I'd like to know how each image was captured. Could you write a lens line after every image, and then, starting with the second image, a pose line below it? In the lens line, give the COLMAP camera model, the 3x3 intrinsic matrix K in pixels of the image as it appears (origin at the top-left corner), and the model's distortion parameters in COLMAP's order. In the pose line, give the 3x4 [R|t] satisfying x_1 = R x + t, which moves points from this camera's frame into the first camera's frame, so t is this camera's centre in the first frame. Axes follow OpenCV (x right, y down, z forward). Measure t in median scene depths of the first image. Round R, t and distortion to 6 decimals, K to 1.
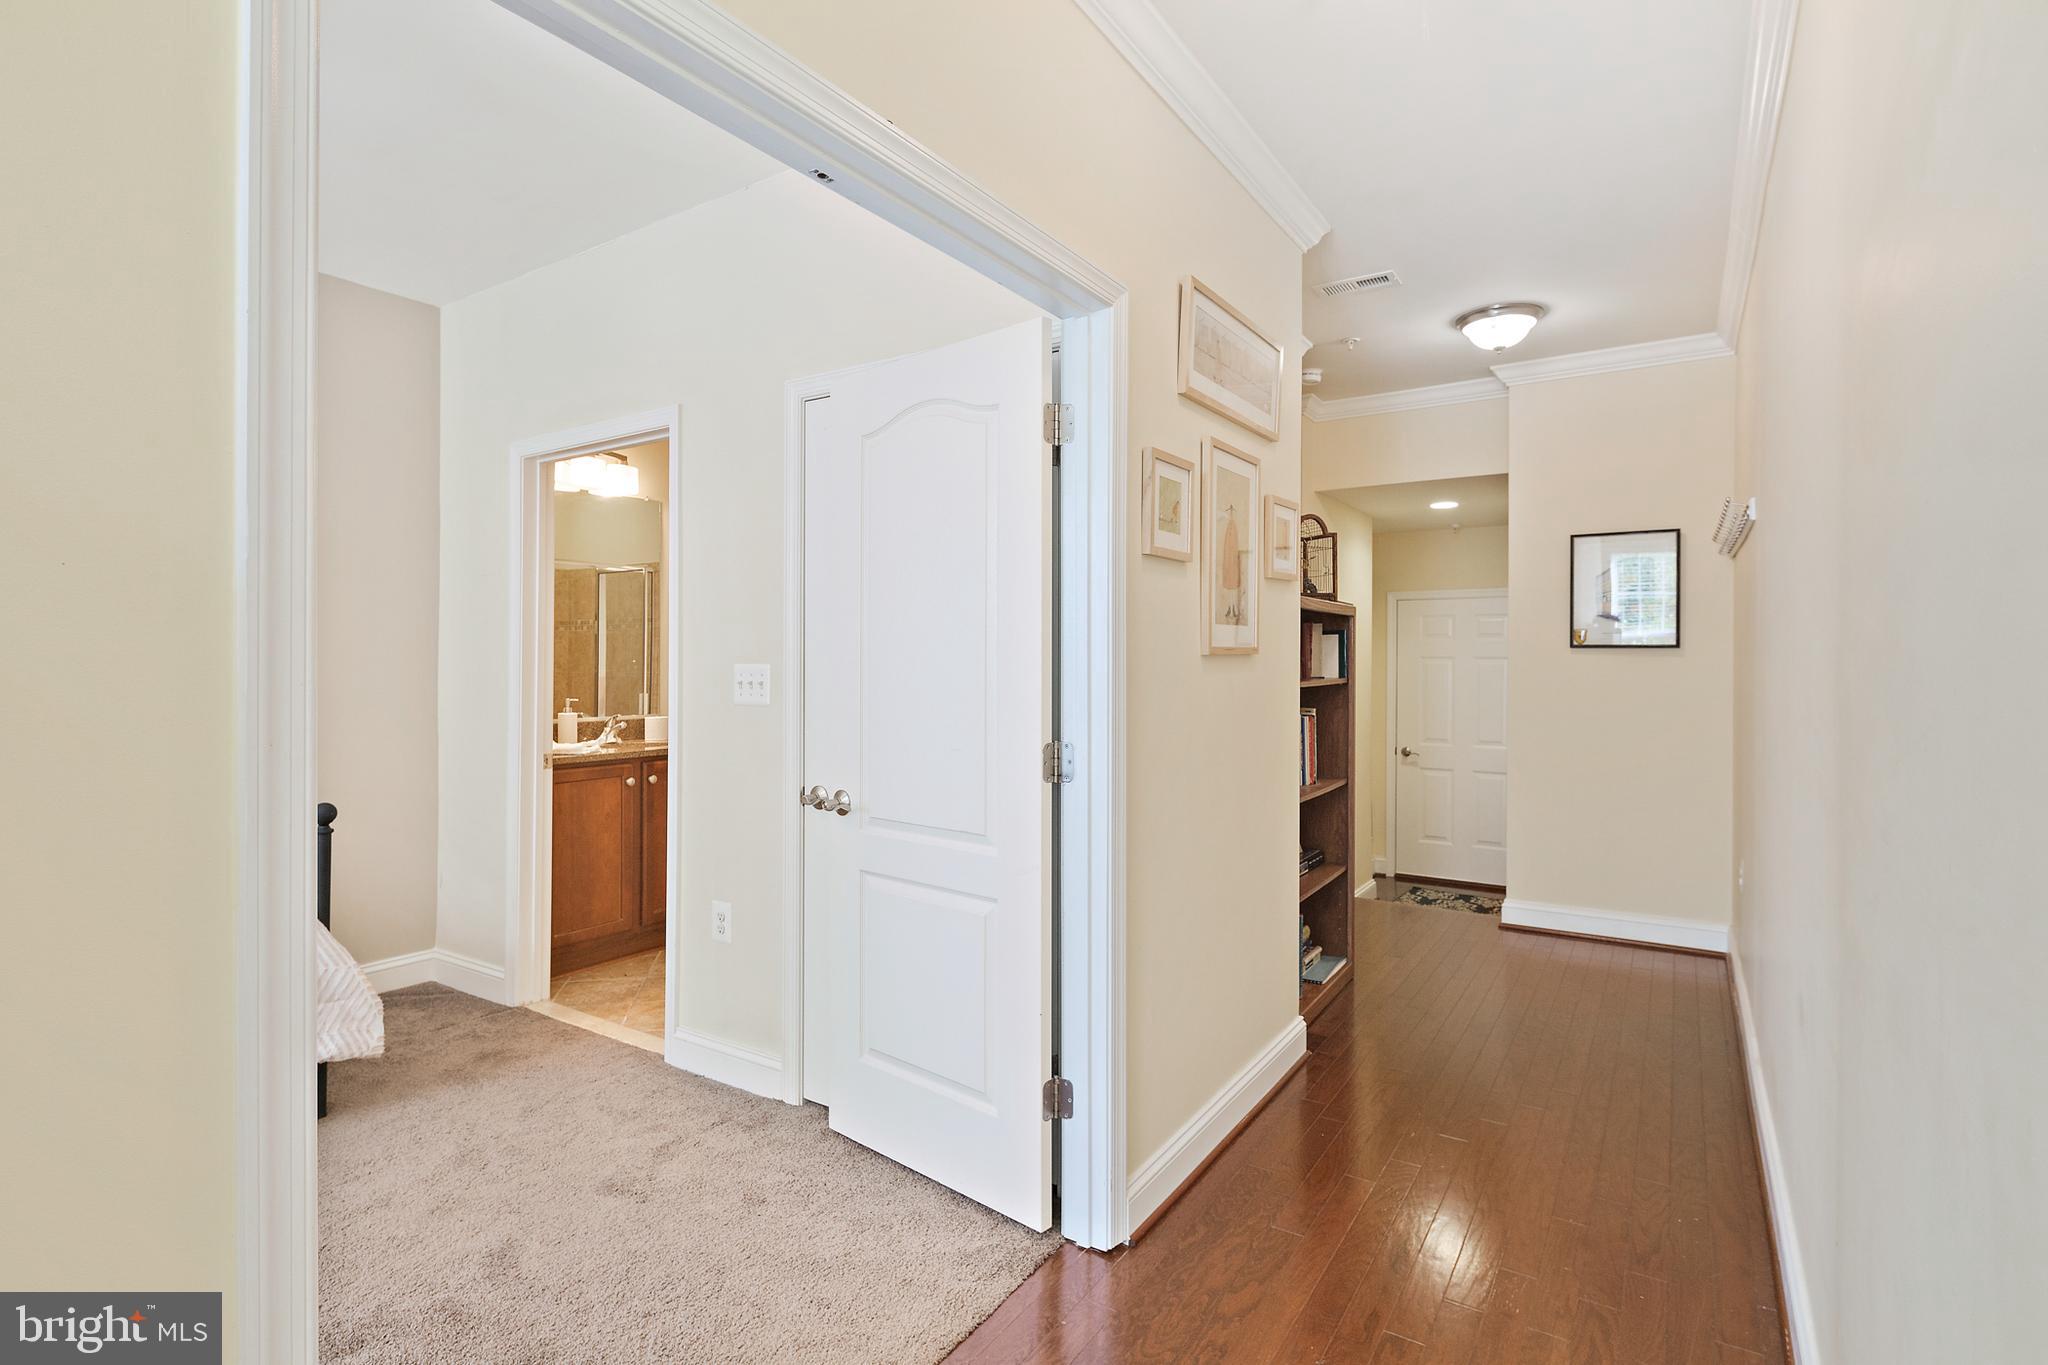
lens RADIAL K [[997.7, 0, 1026.2], [0, 997.7, 672.4], [0, 0, 1]] dist [0.001989, -0.001633]
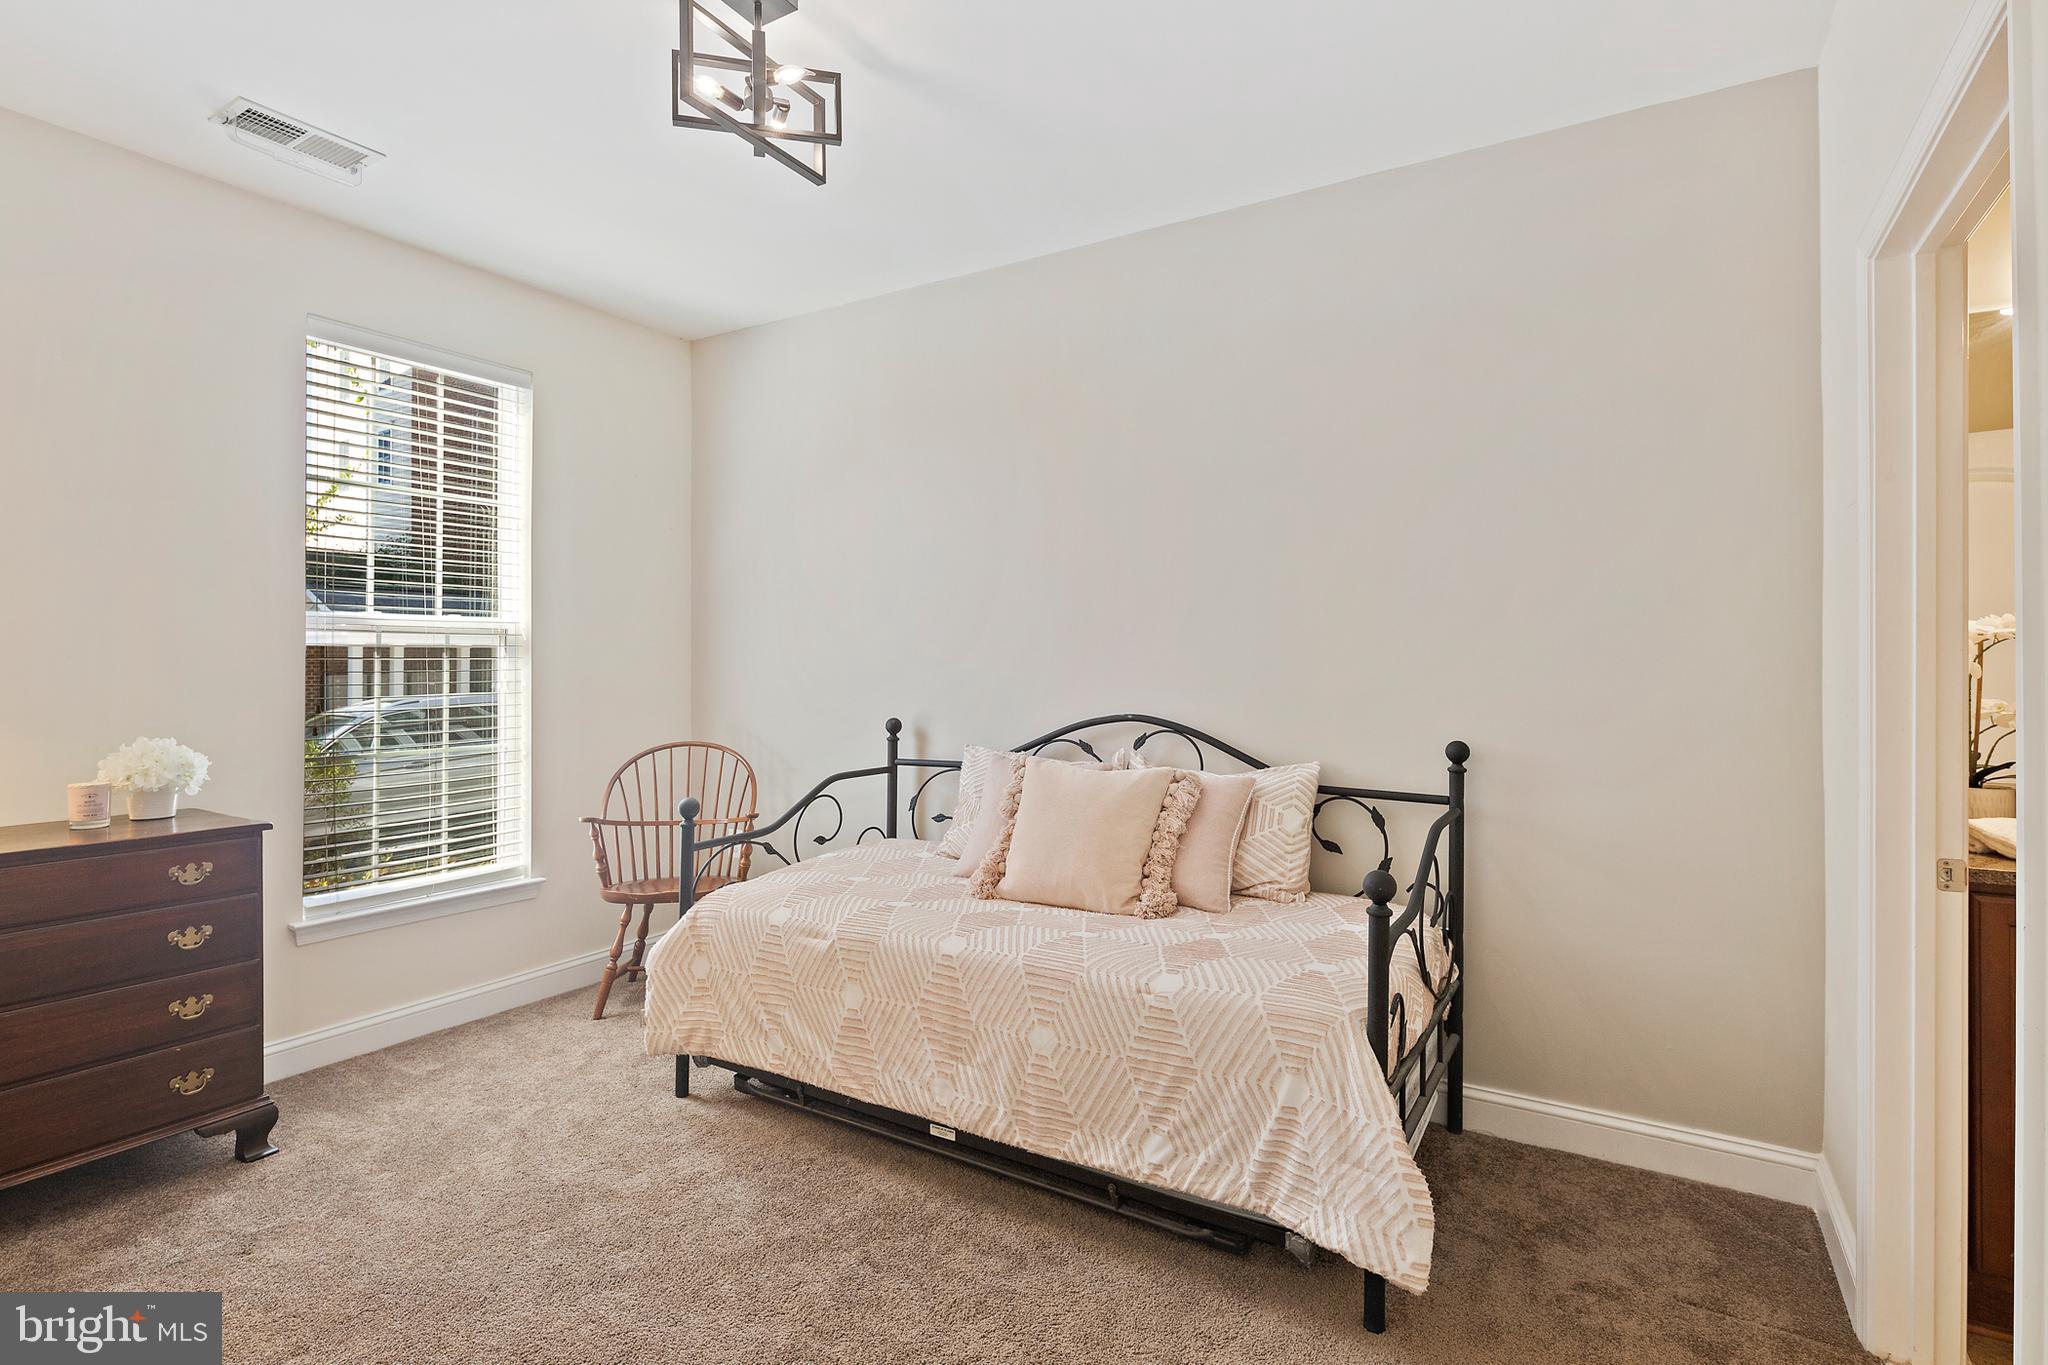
lens RADIAL K [[997.7, 0, 1029.3], [0, 997.7, 665.0], [0, 0, 1]] dist [0.001989, -0.001633]
pose [[0.038092, -0.008705, -0.999236, -0.026555], [-0.008856, 0.999920, -0.009049, -0.002924], [0.999235, 0.009194, 0.038011, 0.741749]]
